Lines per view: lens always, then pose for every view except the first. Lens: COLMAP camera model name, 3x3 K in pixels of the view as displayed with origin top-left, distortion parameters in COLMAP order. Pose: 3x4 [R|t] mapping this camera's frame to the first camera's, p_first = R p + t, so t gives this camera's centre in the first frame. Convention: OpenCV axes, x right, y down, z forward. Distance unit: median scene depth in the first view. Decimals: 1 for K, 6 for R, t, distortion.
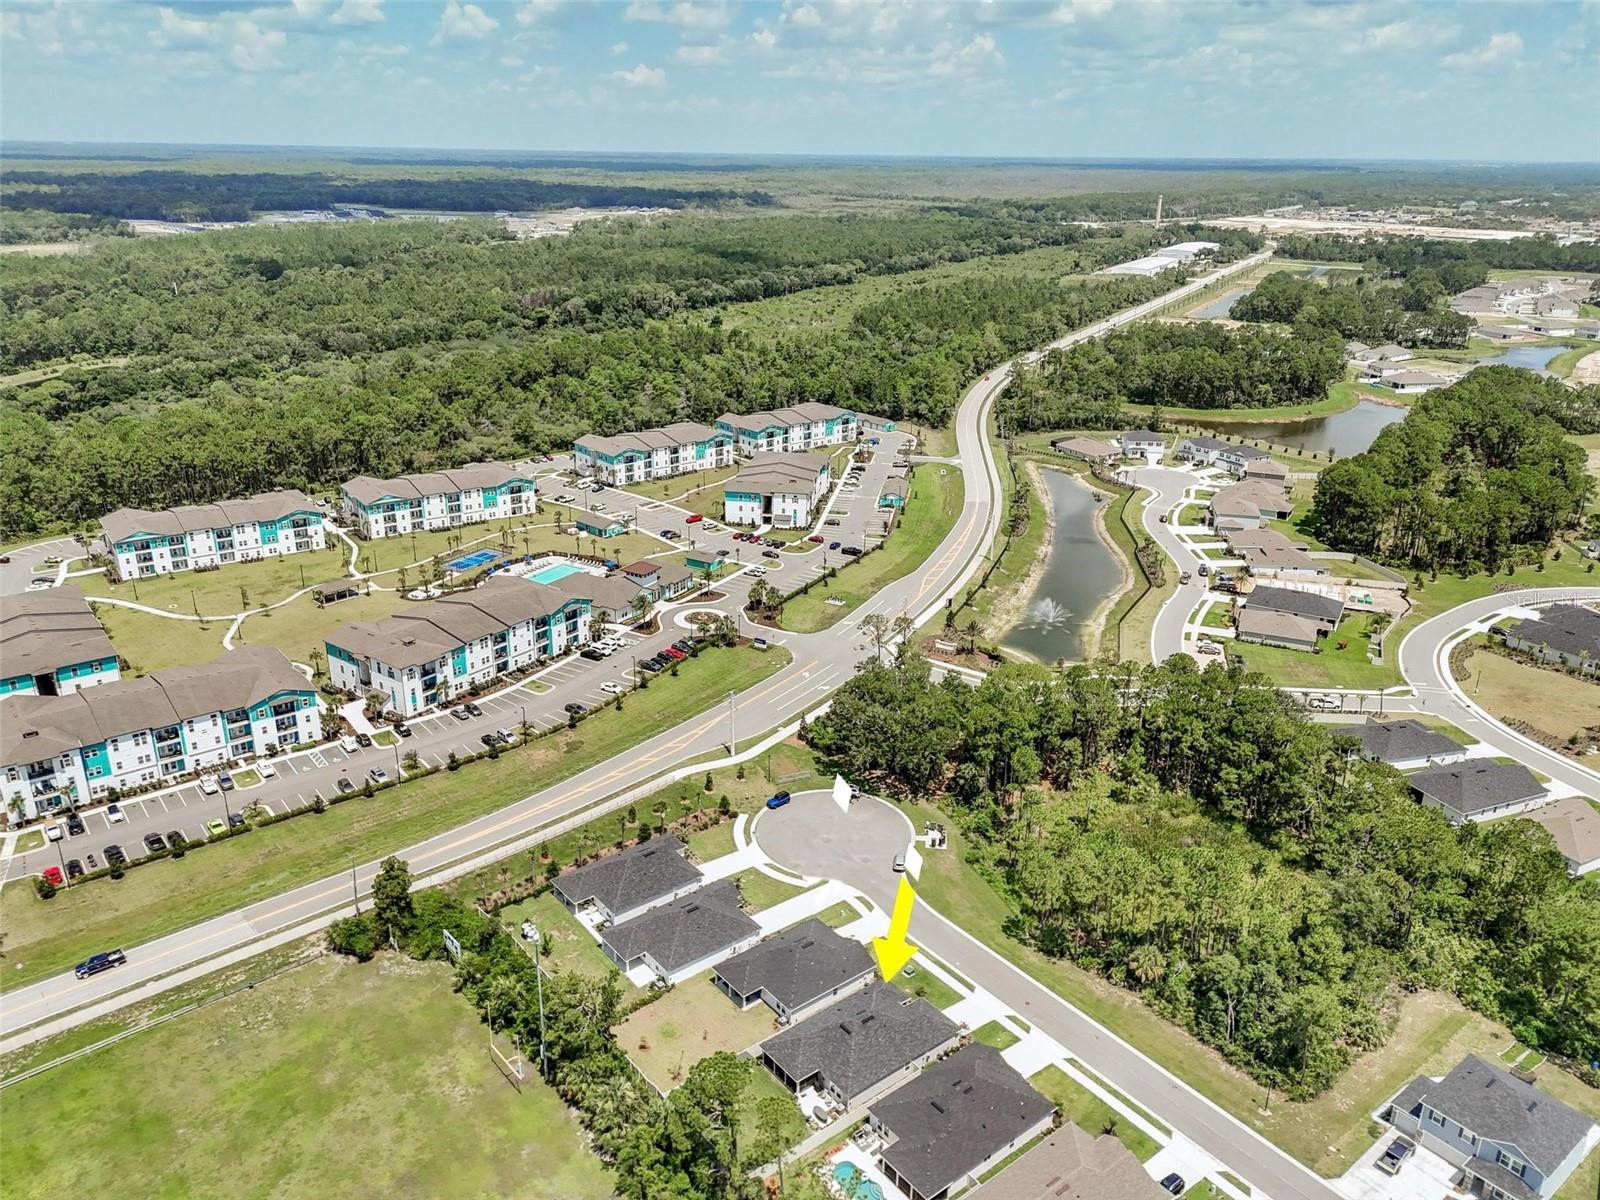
lens RADIAL K [[1171.4, 0, 800.4], [0, 1171.4, 600.4], [0, 0, 1]] dist [0.081417, -0.076924]
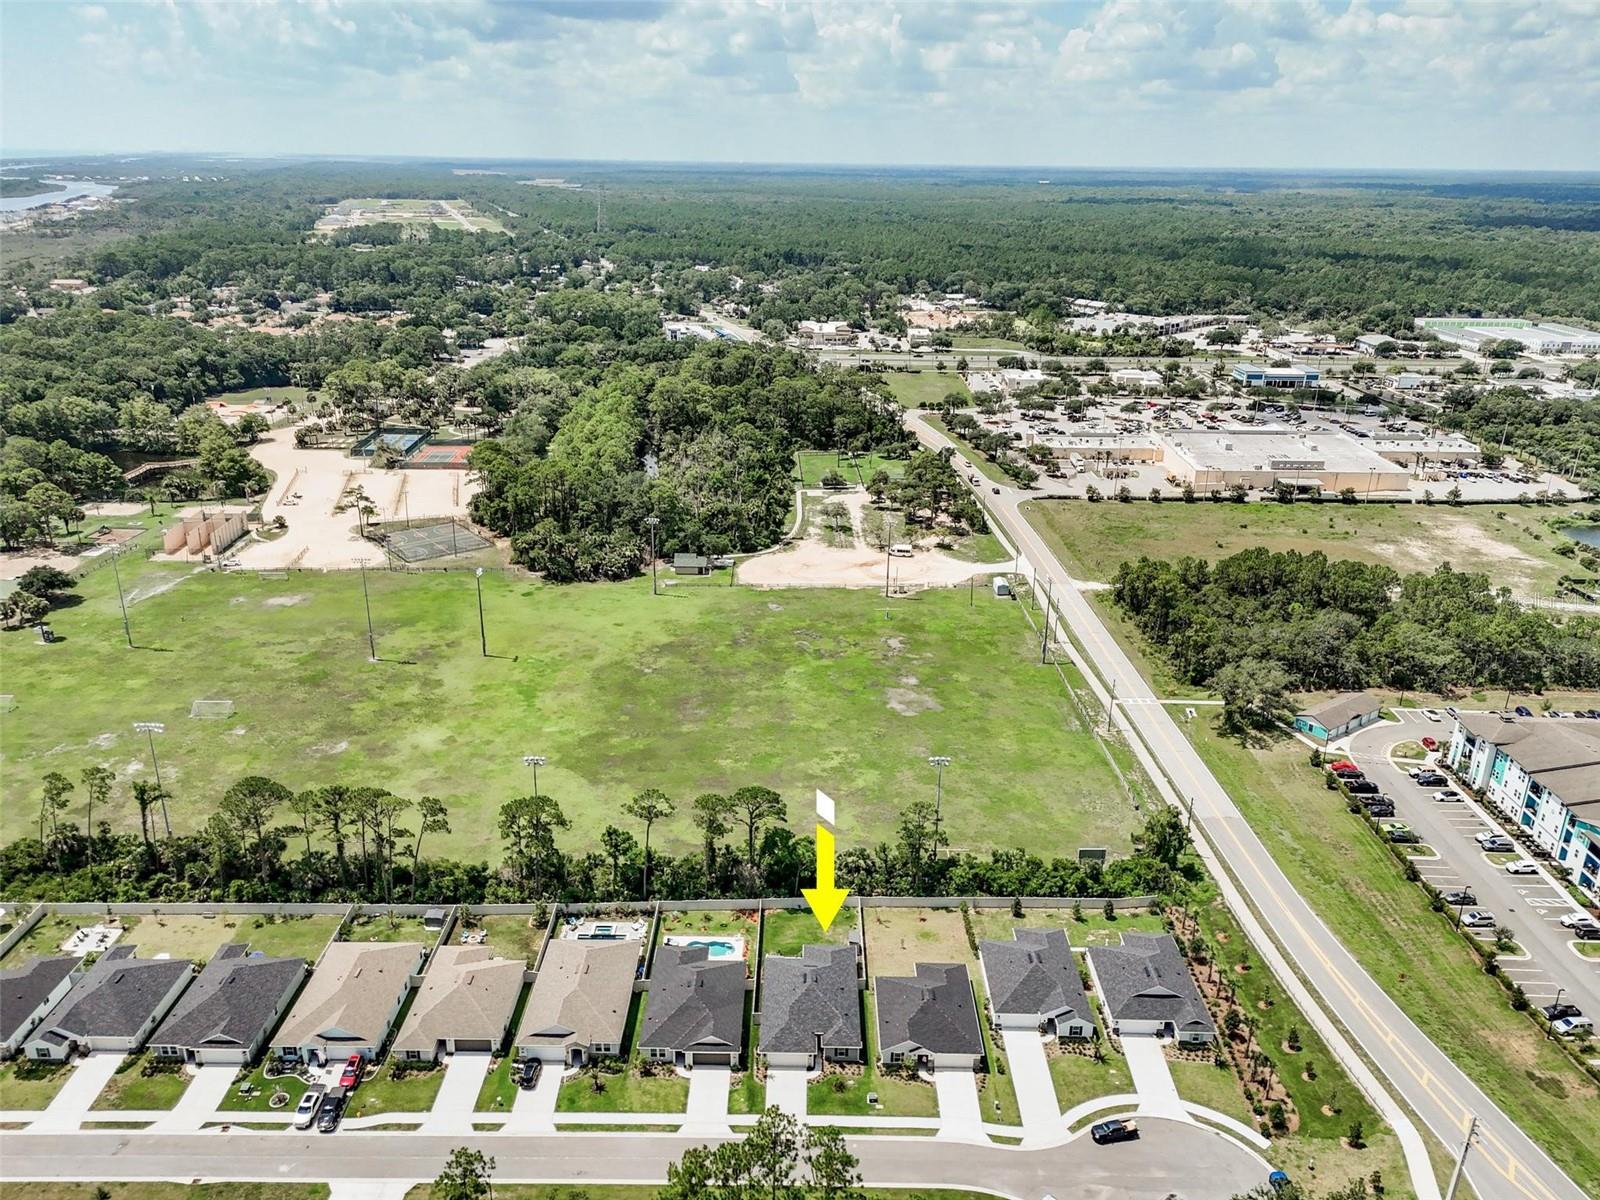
lens RADIAL K [[1171.4, 0, 800.2], [0, 1171.4, 608.4], [0, 0, 1]] dist [0.081417, -0.076924]
pose [[-0.627455, 0.258032, -0.734657, 0.429321], [-0.297650, 0.792359, 0.532515, -0.278099], [0.719517, 0.552799, -0.420366, 0.696865]]
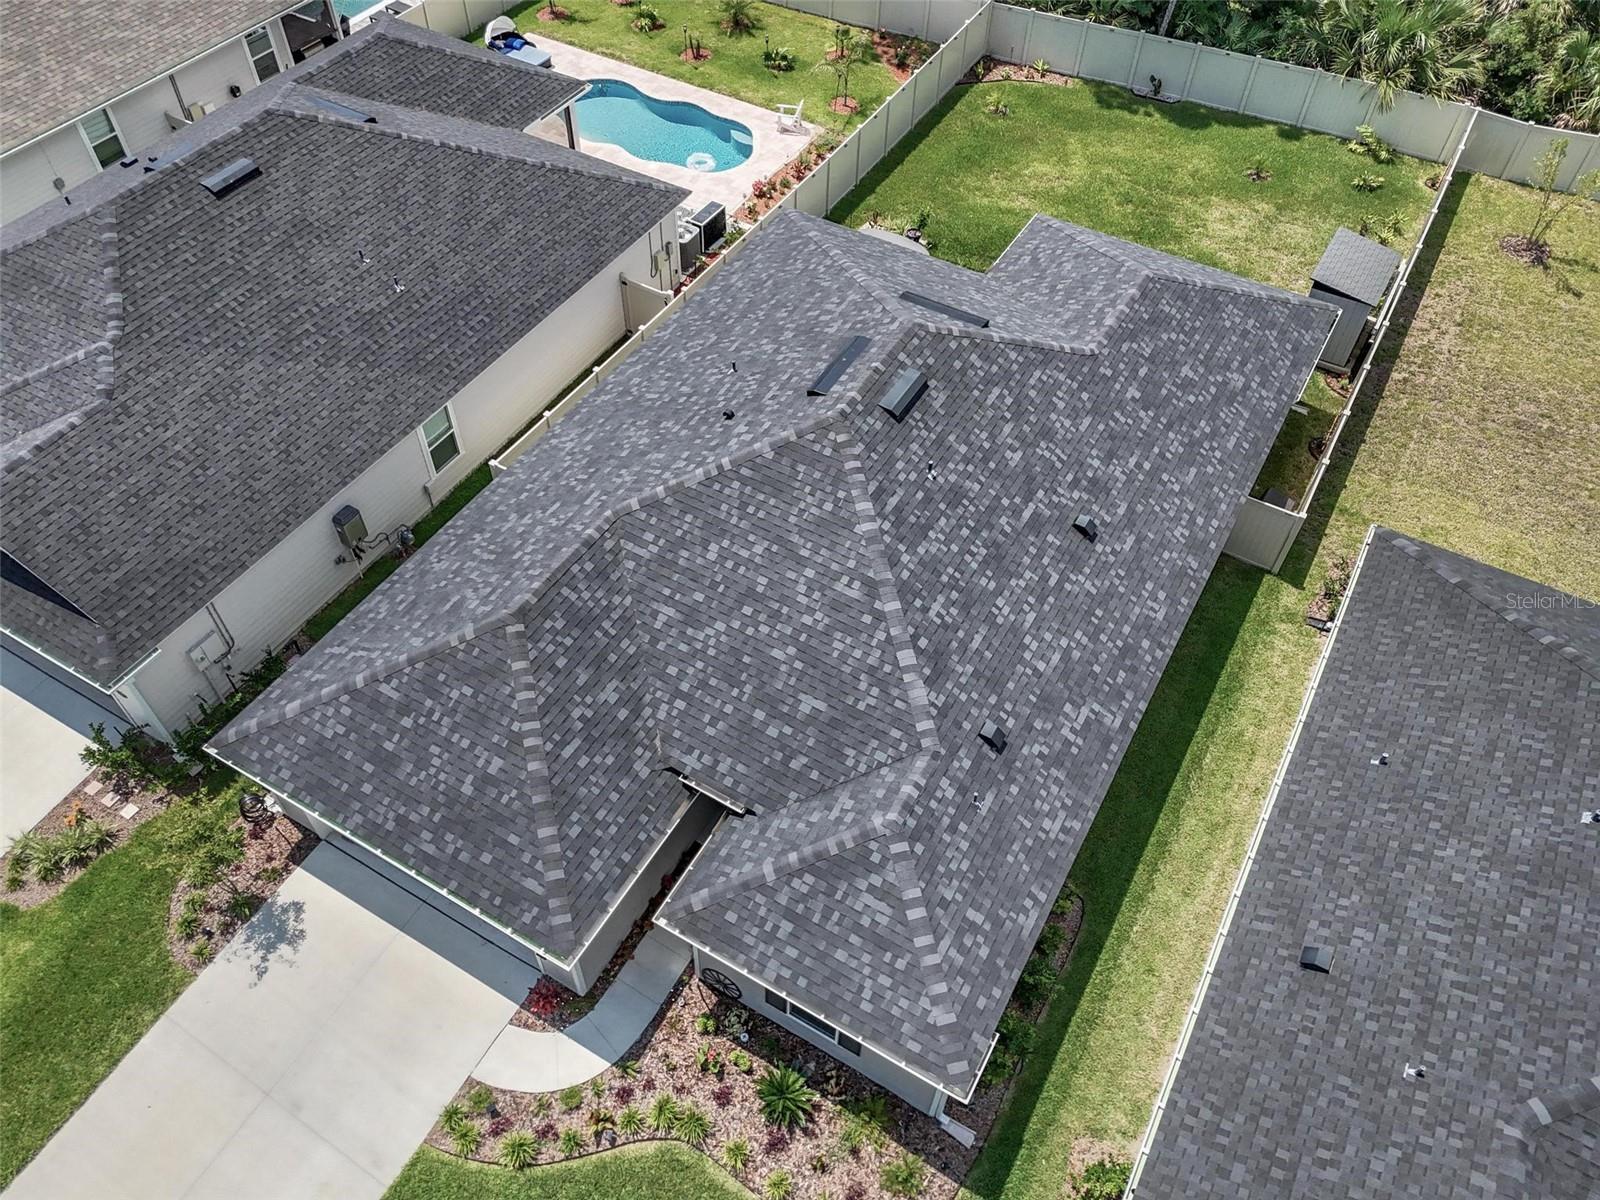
lens RADIAL K [[1171.4, 0, 800.3], [0, 1171.4, 603.0], [0, 0, 1]] dist [0.081417, -0.076924]
pose [[-0.929544, 0.263464, -0.257942, 0.059135], [-0.160526, 0.340617, 0.926397, 0.125132], [0.331932, 0.902533, -0.274325, 0.585024]]
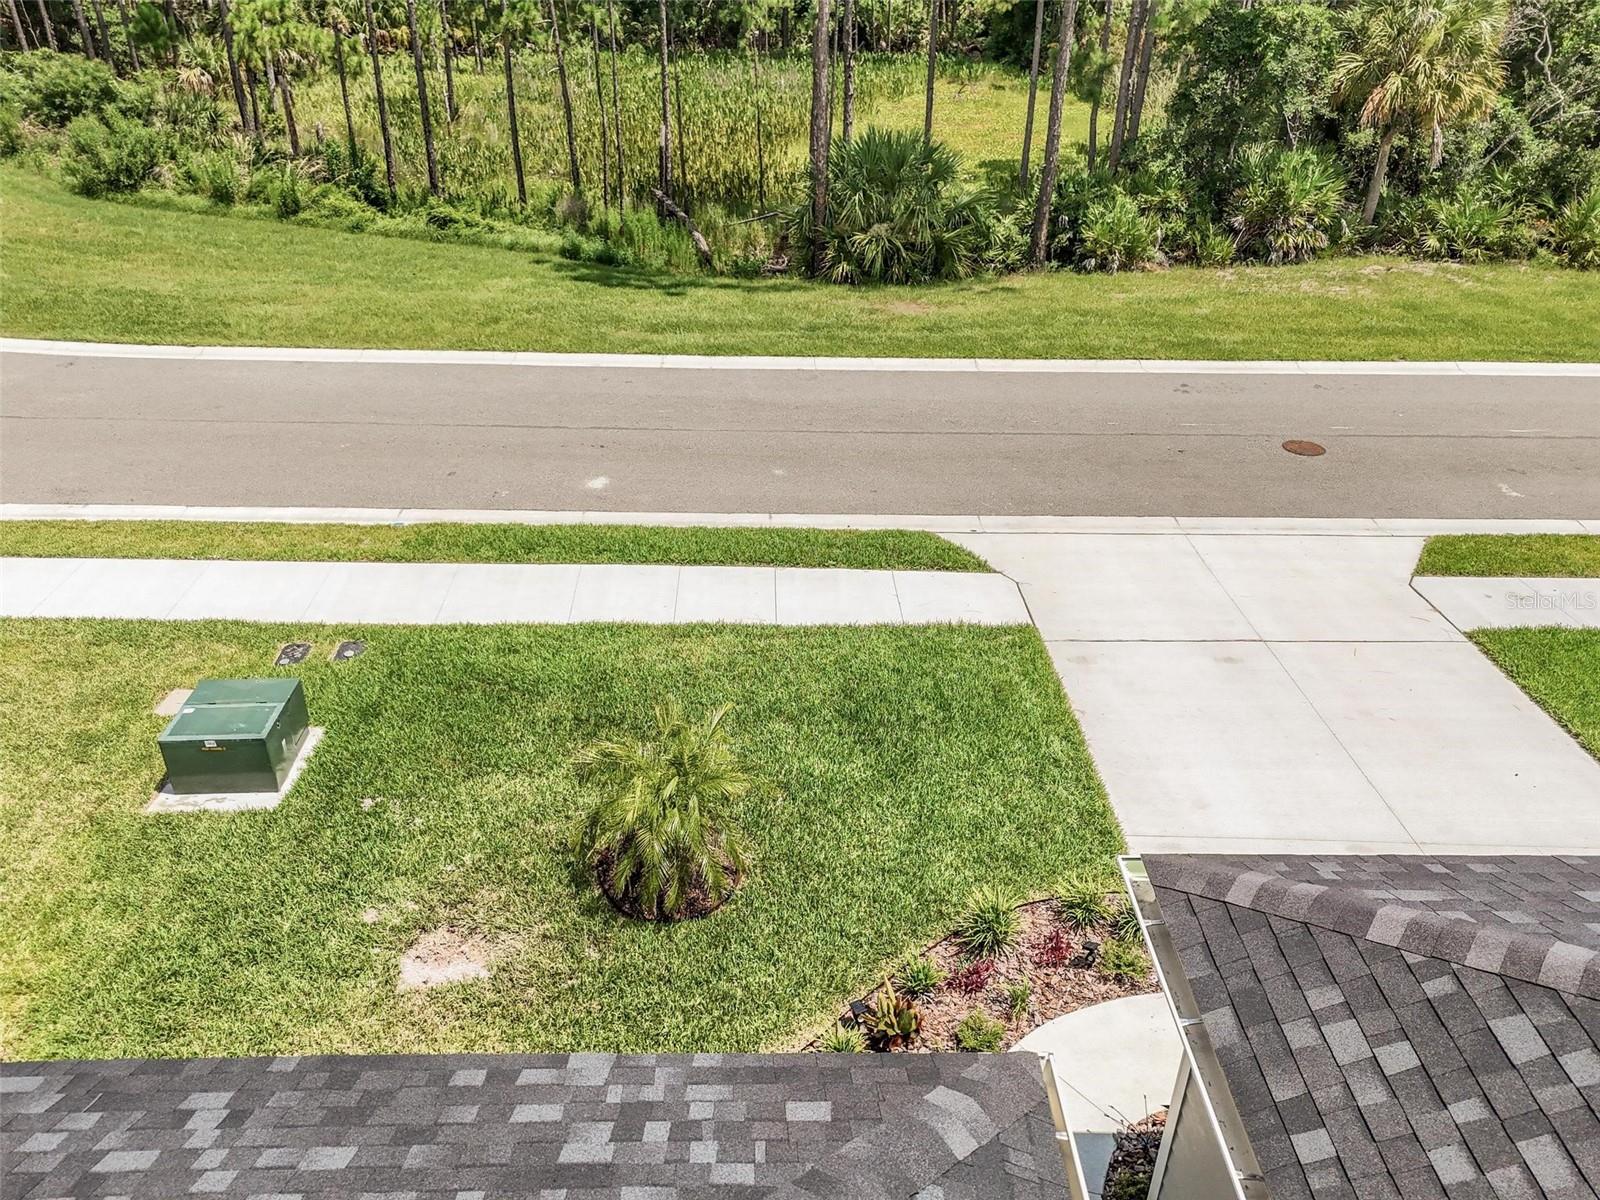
lens RADIAL K [[1171.4, 0, 807.6], [0, 1171.4, 602.3], [0, 0, 1]] dist [0.081417, -0.076924]
pose [[0.603060, -0.403576, 0.688074, 0.041335], [0.273045, 0.914906, 0.297310, 0.181363], [-0.749510, 0.008580, 0.661937, 0.569983]]
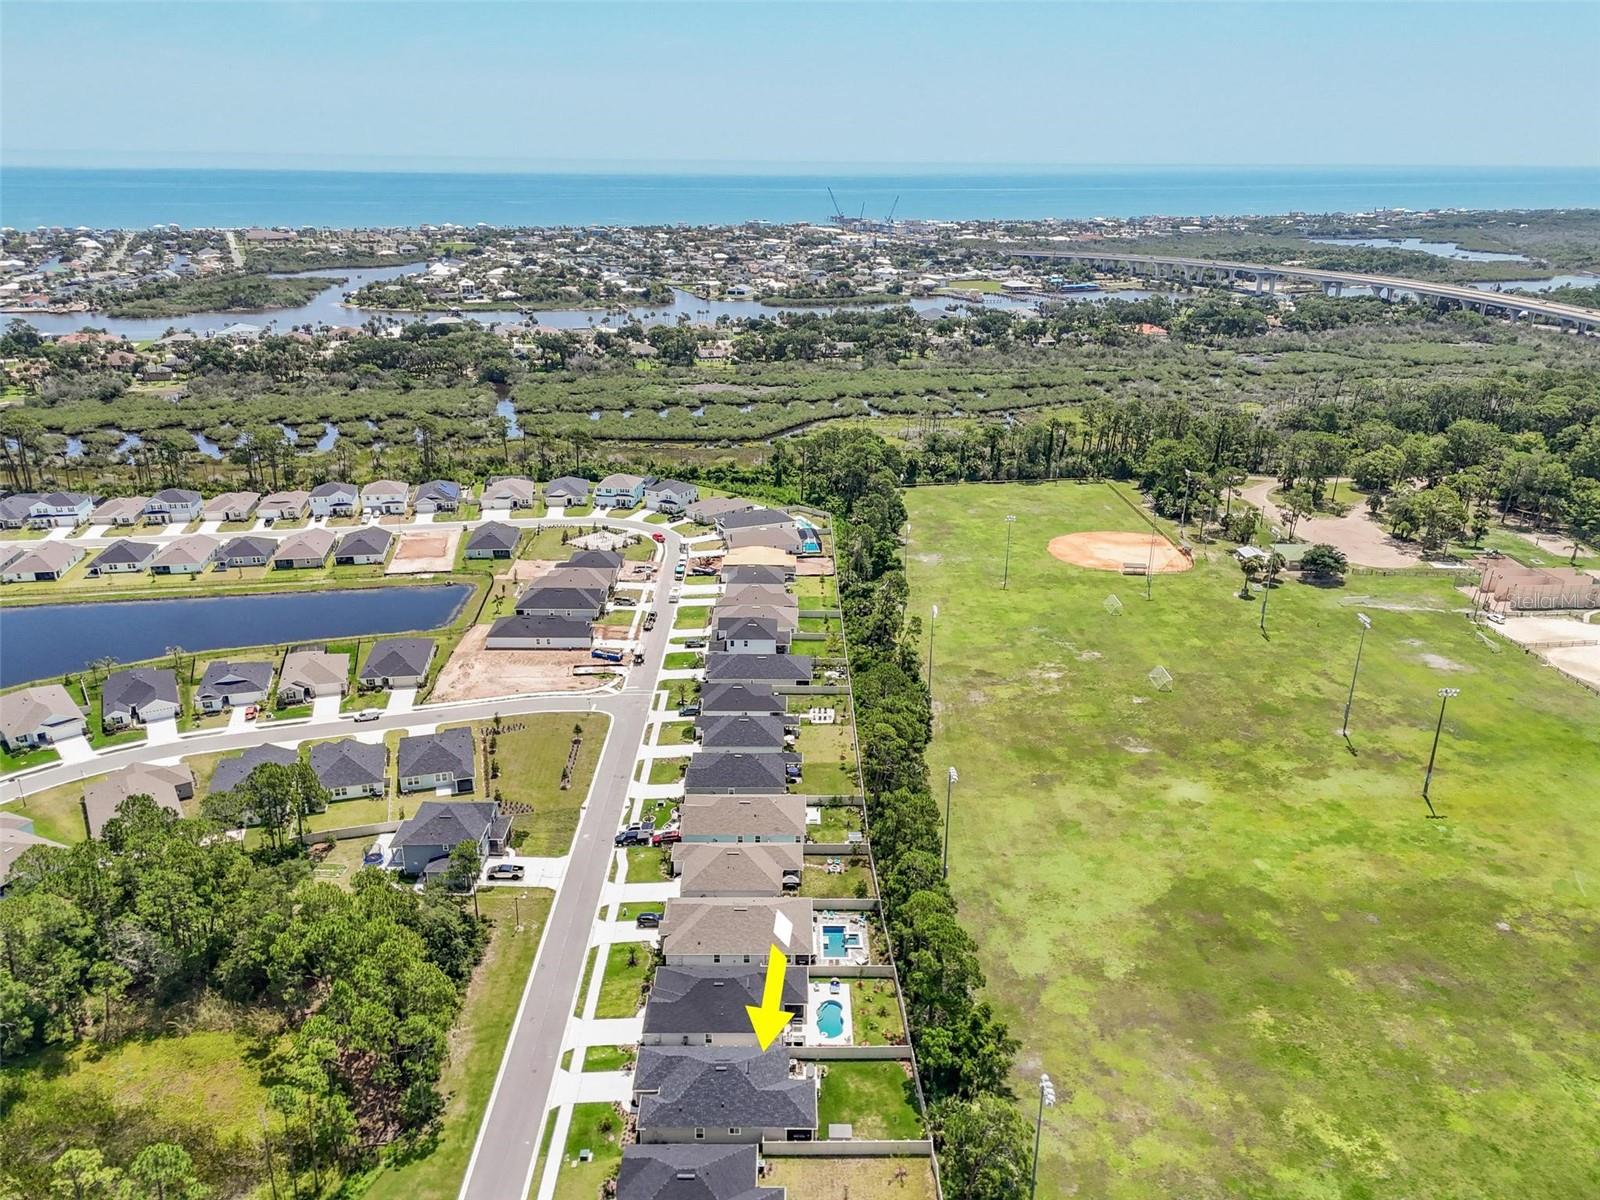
lens RADIAL K [[1171.4, 0, 799.3], [0, 1171.4, 608.5], [0, 0, 1]] dist [0.081417, -0.076924]
pose [[-0.788190, -0.238680, 0.567263, -0.252192], [0.201481, 0.770863, 0.604297, -0.281803], [-0.581516, 0.590594, -0.559497, 0.708046]]
